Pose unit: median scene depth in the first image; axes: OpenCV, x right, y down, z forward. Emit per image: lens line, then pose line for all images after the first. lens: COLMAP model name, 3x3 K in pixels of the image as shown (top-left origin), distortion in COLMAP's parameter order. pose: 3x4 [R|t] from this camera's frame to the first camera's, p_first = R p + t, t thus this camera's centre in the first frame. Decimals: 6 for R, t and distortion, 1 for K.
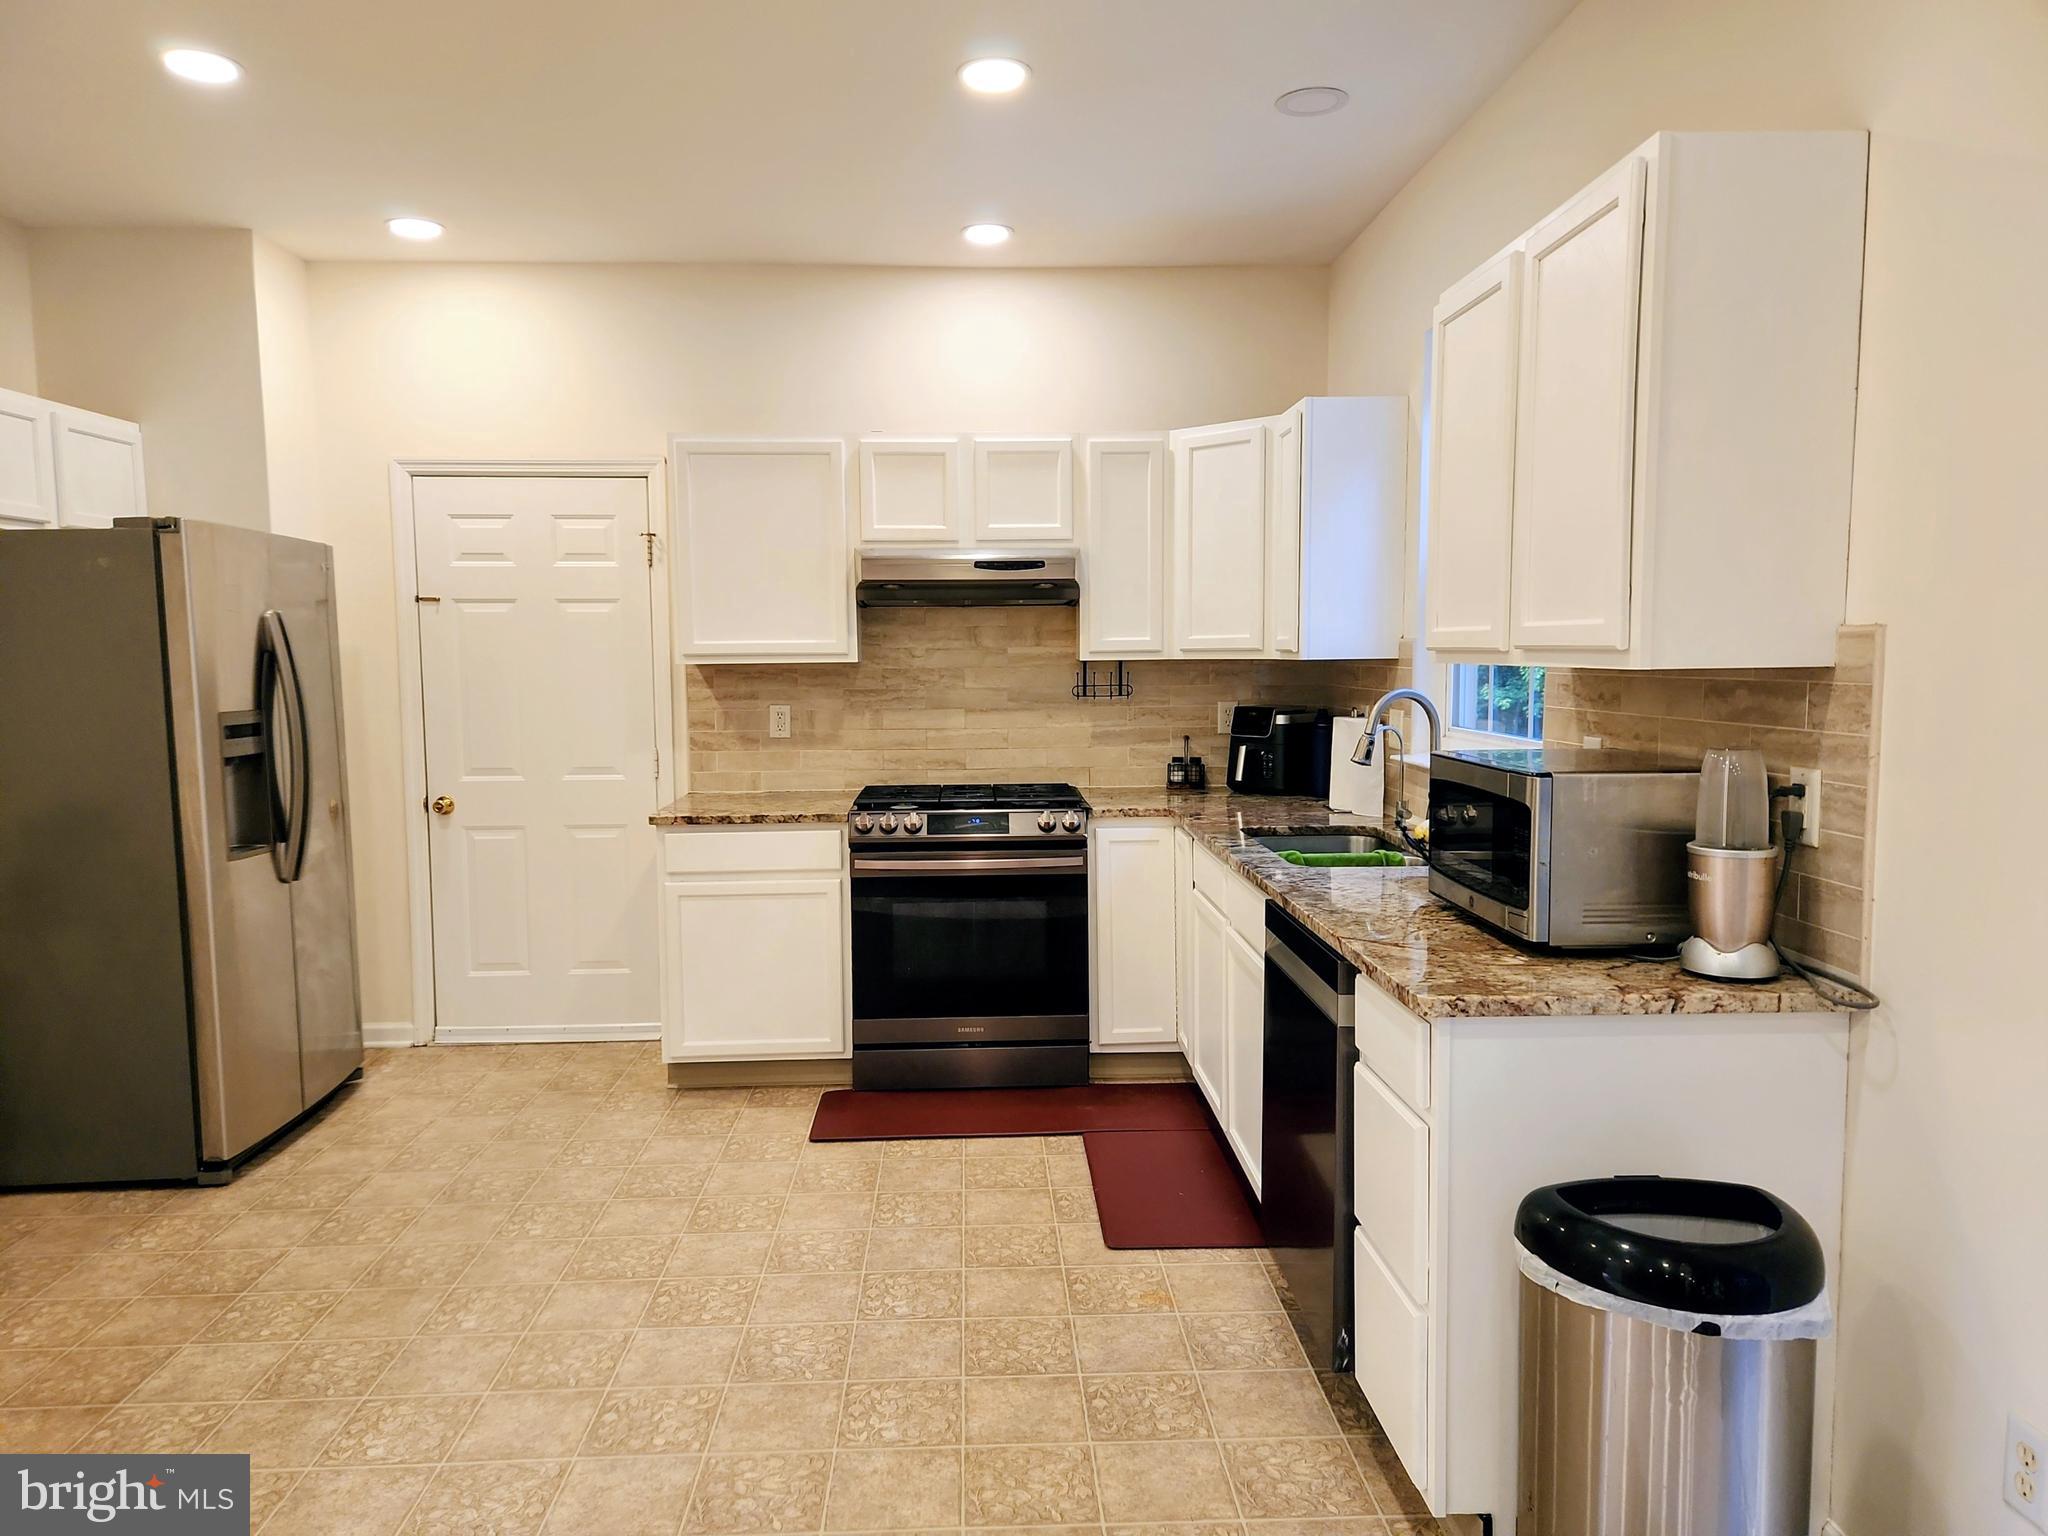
lens RADIAL K [[1395.3, 0, 1022.6], [0, 1395.3, 767.8], [0, 0, 1]] dist [0.061258, -0.055134]
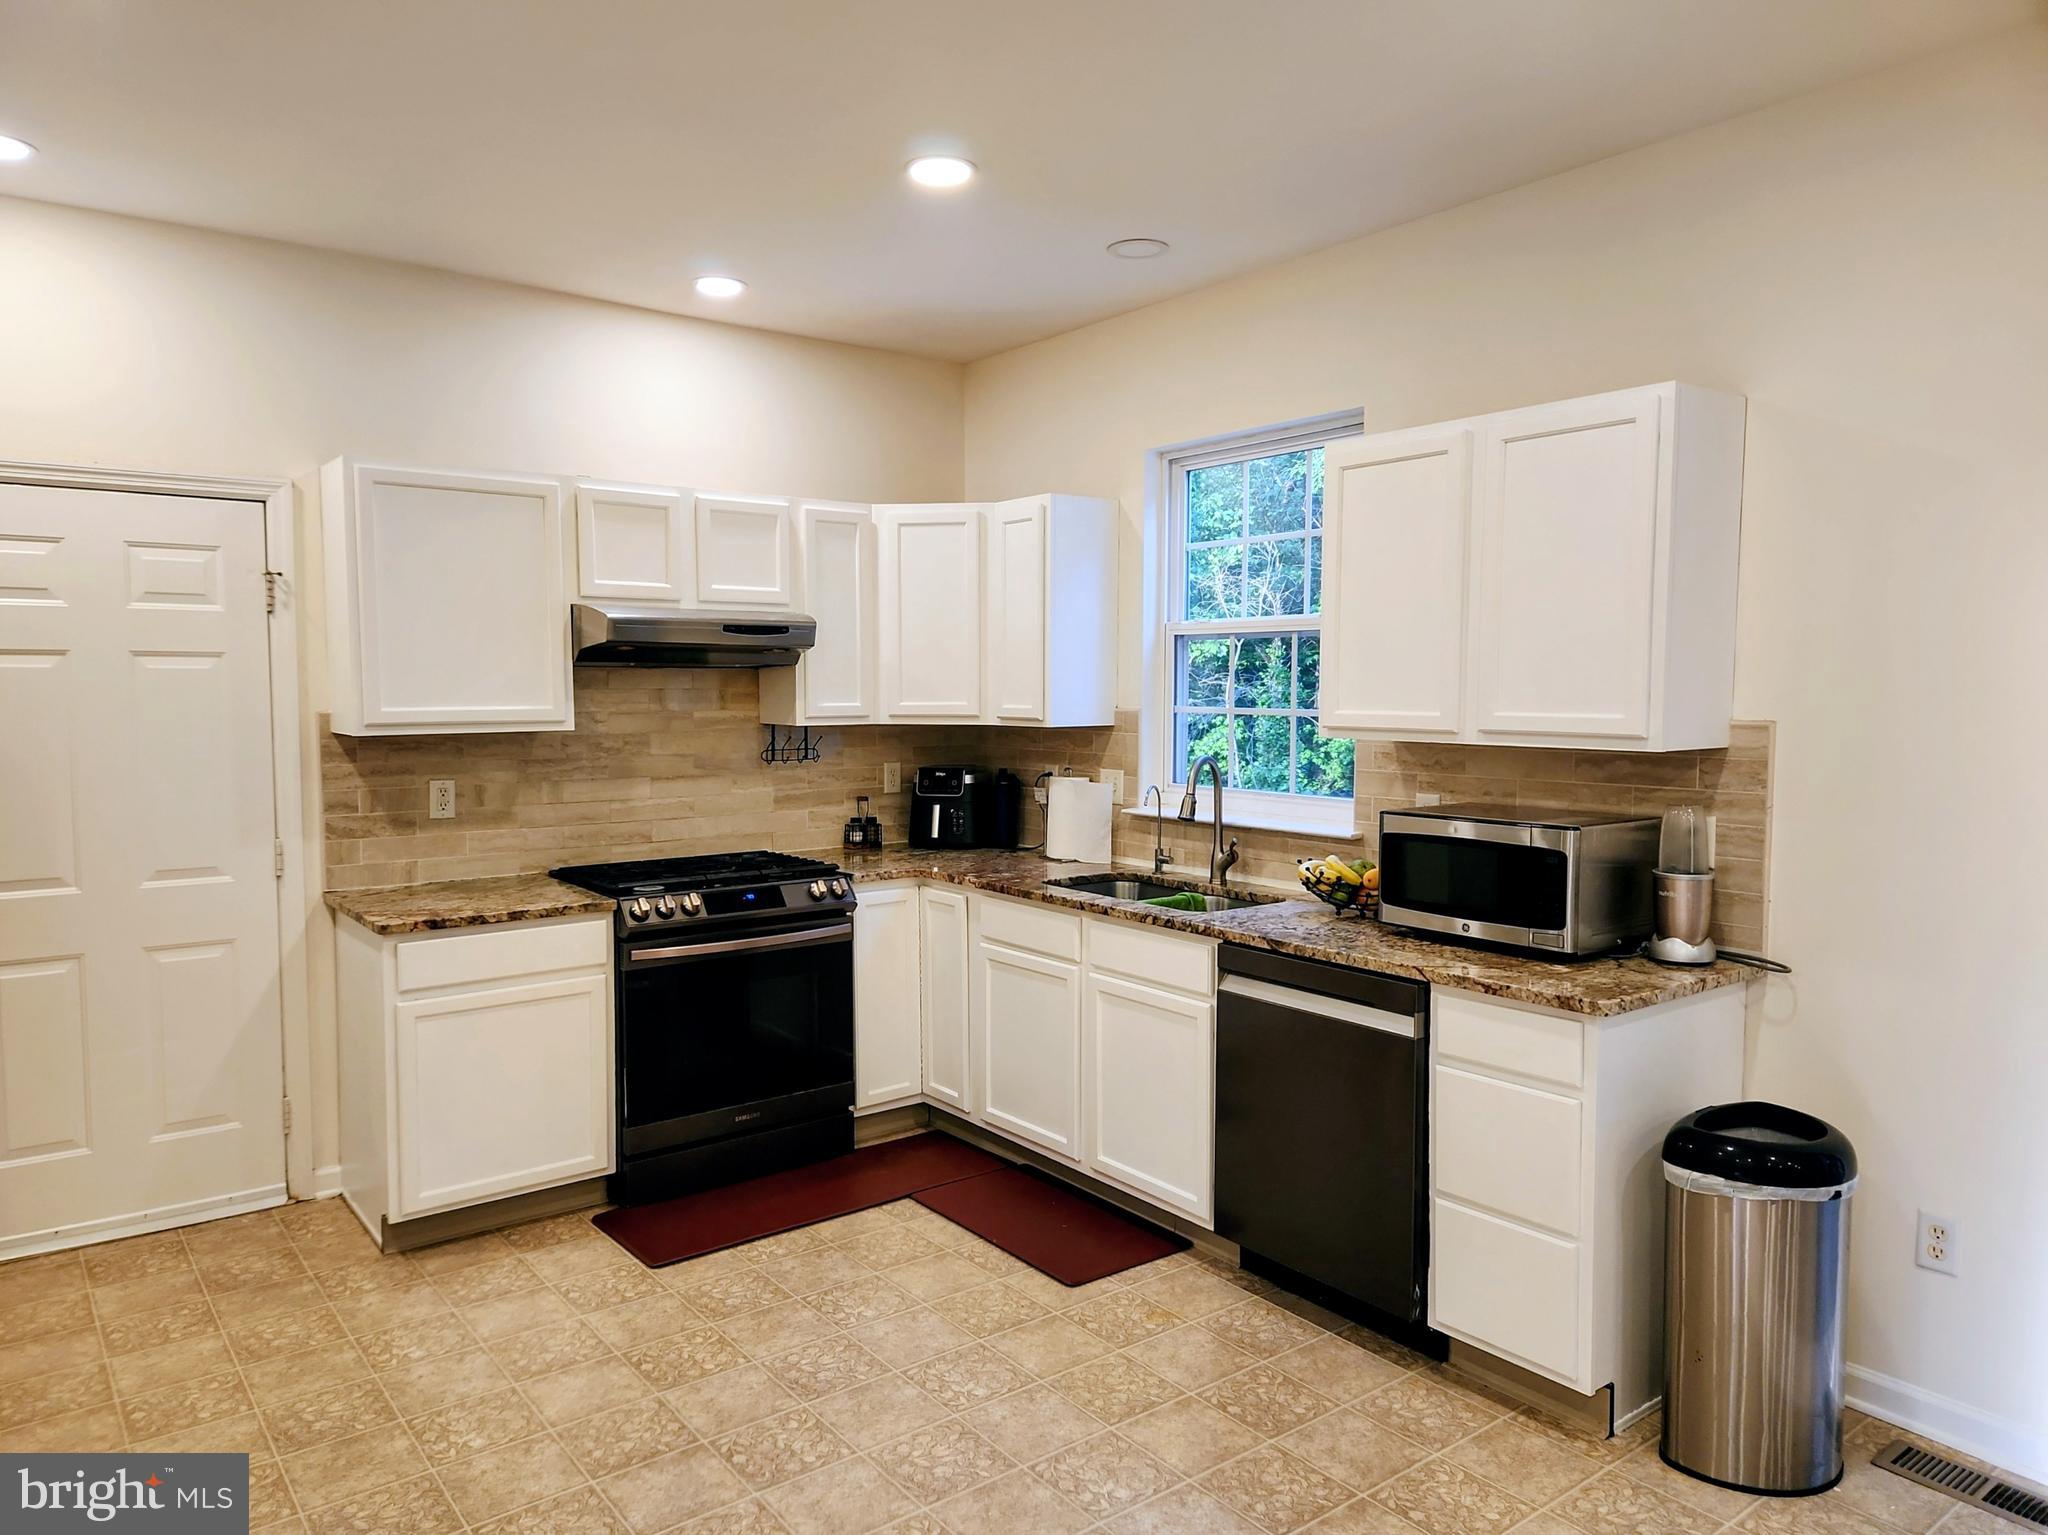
lens RADIAL K [[1395.3, 0, 1037.9], [0, 1395.3, 774.3], [0, 0, 1]] dist [0.061258, -0.055134]
pose [[0.810732, -0.030303, 0.584633, -0.422850], [0.042345, 0.999079, -0.006938, -0.030047], [-0.583884, 0.030381, 0.811269, 0.101528]]
